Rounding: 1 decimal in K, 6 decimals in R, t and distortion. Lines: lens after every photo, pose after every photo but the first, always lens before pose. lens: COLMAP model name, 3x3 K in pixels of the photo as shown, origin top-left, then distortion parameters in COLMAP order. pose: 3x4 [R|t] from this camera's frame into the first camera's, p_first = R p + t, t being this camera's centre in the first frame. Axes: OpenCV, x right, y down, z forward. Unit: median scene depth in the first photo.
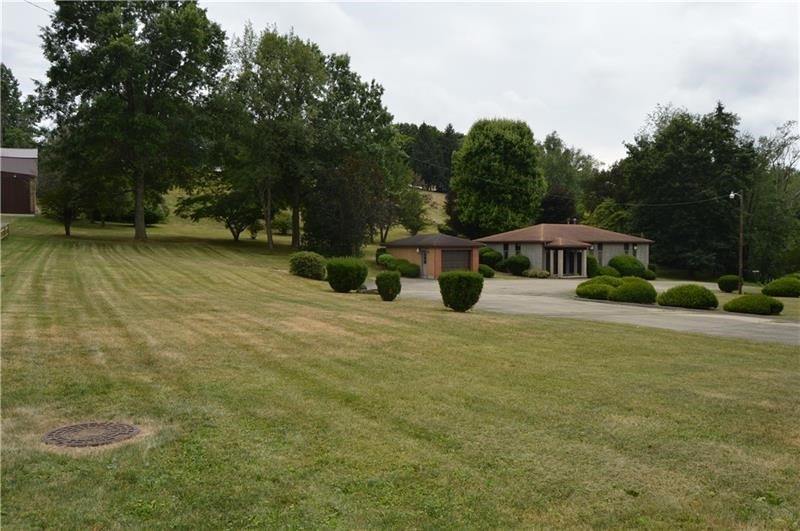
lens RADIAL K [[633.2, 0, 401.4], [0, 633.2, 270.7], [0, 0, 1]] dist [-0.092535, 0.032749]
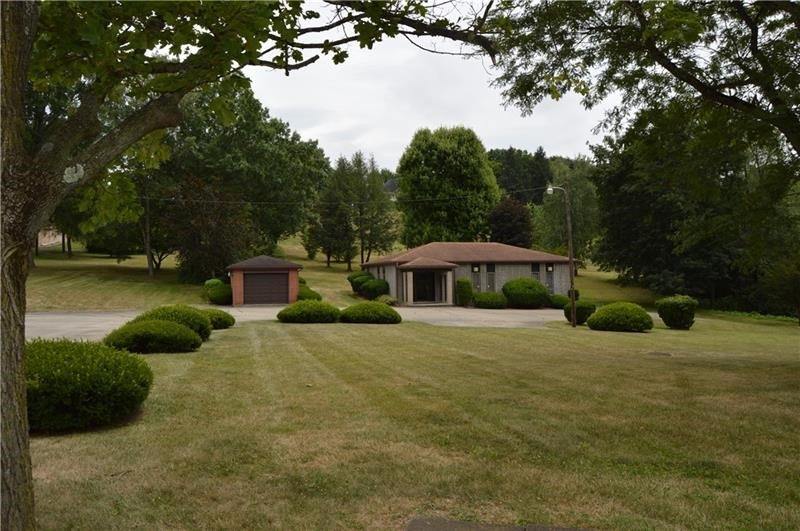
lens RADIAL K [[633.2, 0, 402.2], [0, 633.2, 268.3], [0, 0, 1]] dist [-0.092535, 0.032749]
pose [[0.966265, -0.017058, -0.256983, 0.407725], [0.002083, 0.998289, -0.058432, 0.009625], [0.257540, 0.055925, 0.964648, 0.179458]]
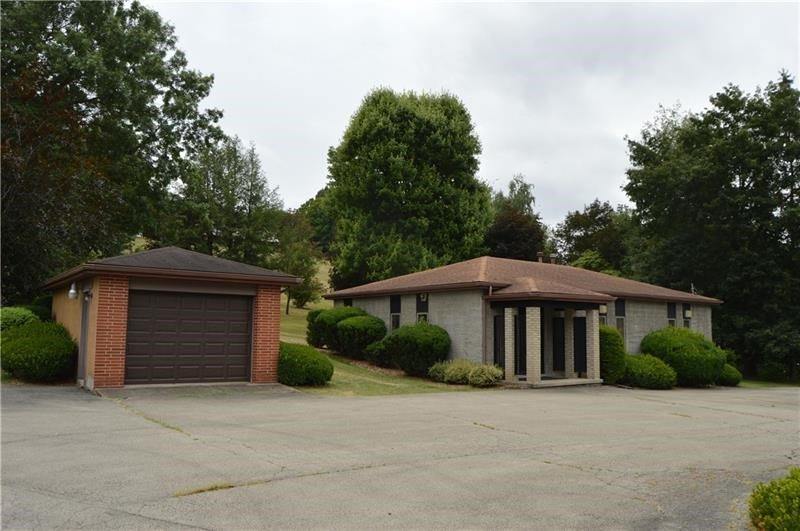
lens RADIAL K [[633.2, 0, 405.7], [0, 633.2, 265.2], [0, 0, 1]] dist [-0.092535, 0.032749]
pose [[0.996206, 0.021544, 0.084318, 0.134433], [-0.008646, 0.988580, -0.150447, -0.001627], [-0.086597, 0.149147, 0.985016, 0.581849]]
